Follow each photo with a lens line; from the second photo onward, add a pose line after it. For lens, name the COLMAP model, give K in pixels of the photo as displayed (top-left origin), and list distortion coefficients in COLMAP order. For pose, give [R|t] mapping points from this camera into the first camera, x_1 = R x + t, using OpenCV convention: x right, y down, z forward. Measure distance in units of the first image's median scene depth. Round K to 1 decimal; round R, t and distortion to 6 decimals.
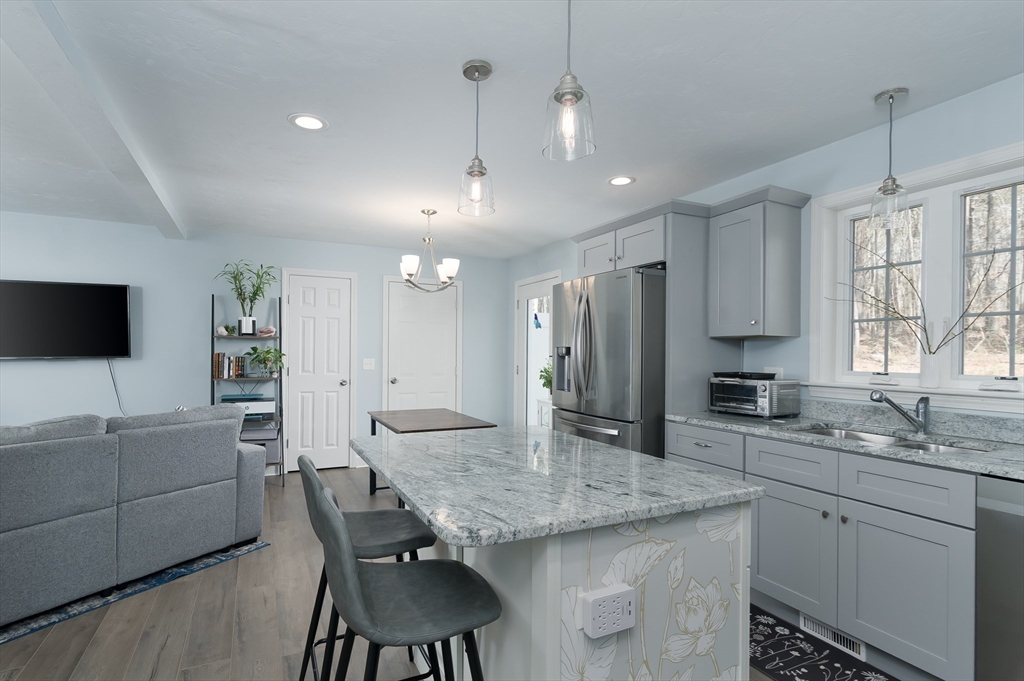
lens RADIAL K [[512.2, 0, 503.9], [0, 512.2, 353.5], [0, 0, 1]] dist [0.009552, 0.000817]
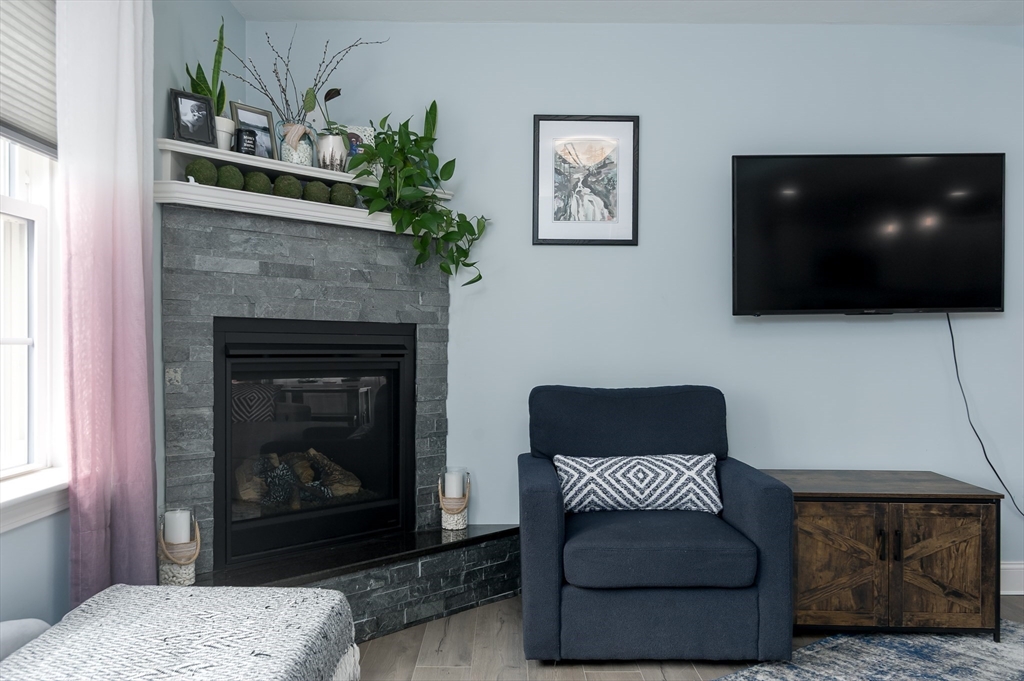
lens RADIAL K [[803.1, 0, 504.3], [0, 803.1, 348.1], [0, 0, 1]] dist [0.002399, 0.001656]
pose [[0.901847, -0.003050, -0.432045, -1.357315], [0.002308, 0.999995, -0.002243, 0.067278], [0.432049, 0.001026, 0.901849, 0.266607]]
